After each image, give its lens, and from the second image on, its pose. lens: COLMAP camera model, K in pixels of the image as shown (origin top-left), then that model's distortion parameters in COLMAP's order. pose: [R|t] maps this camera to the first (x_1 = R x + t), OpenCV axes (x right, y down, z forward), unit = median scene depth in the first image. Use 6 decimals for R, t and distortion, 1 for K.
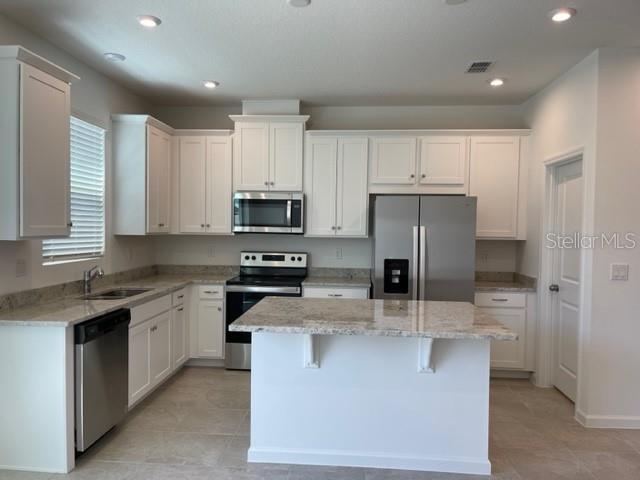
lens RADIAL K [[484.9, 0, 319.8], [0, 484.9, 240.4], [0, 0, 1]] dist [0.009728, 0.002717]
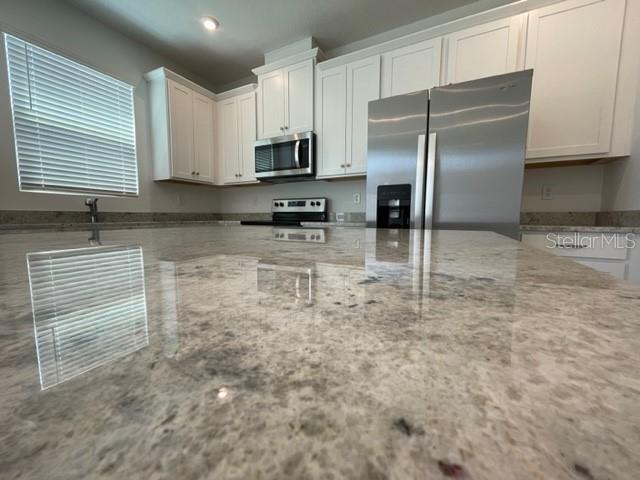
lens RADIAL K [[254.1, 0, 319.5], [0, 254.1, 241.7], [0, 0, 1]] dist [-0.010993, -0.000160]
pose [[0.915650, 0.026185, -0.401123, 0.187737], [-0.002526, 0.998231, 0.059398, 0.090820], [0.401968, -0.053375, 0.914097, 0.529532]]
